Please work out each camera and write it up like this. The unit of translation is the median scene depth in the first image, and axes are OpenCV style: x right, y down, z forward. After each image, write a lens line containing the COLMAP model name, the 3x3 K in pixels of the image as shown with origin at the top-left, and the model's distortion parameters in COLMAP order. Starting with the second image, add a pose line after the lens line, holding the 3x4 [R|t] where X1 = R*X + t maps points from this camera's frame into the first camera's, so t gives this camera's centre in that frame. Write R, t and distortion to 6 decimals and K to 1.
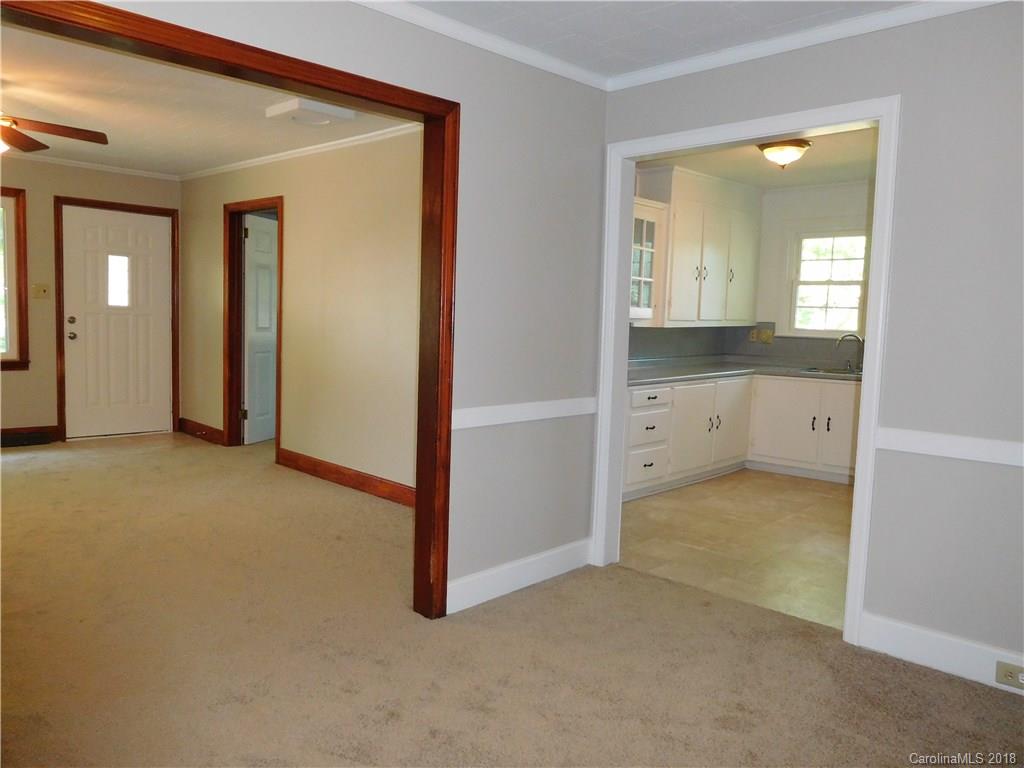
lens RADIAL K [[756.4, 0, 514.7], [0, 756.4, 388.0], [0, 0, 1]] dist [0.000182, -0.005765]
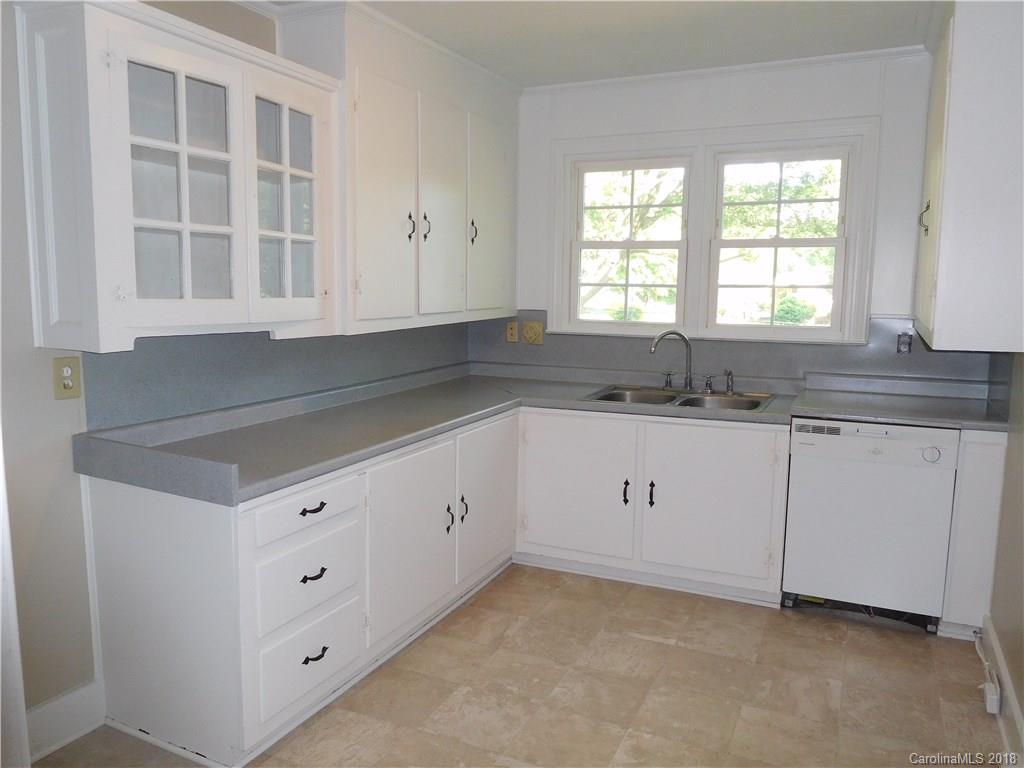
lens RADIAL K [[756.4, 0, 517.5], [0, 756.4, 379.1], [0, 0, 1]] dist [0.000182, -0.005765]
pose [[0.944533, -0.058402, 0.323182, 0.131586], [0.048092, 0.998050, 0.039804, -0.061349], [-0.324876, -0.022054, 0.945499, 0.463258]]
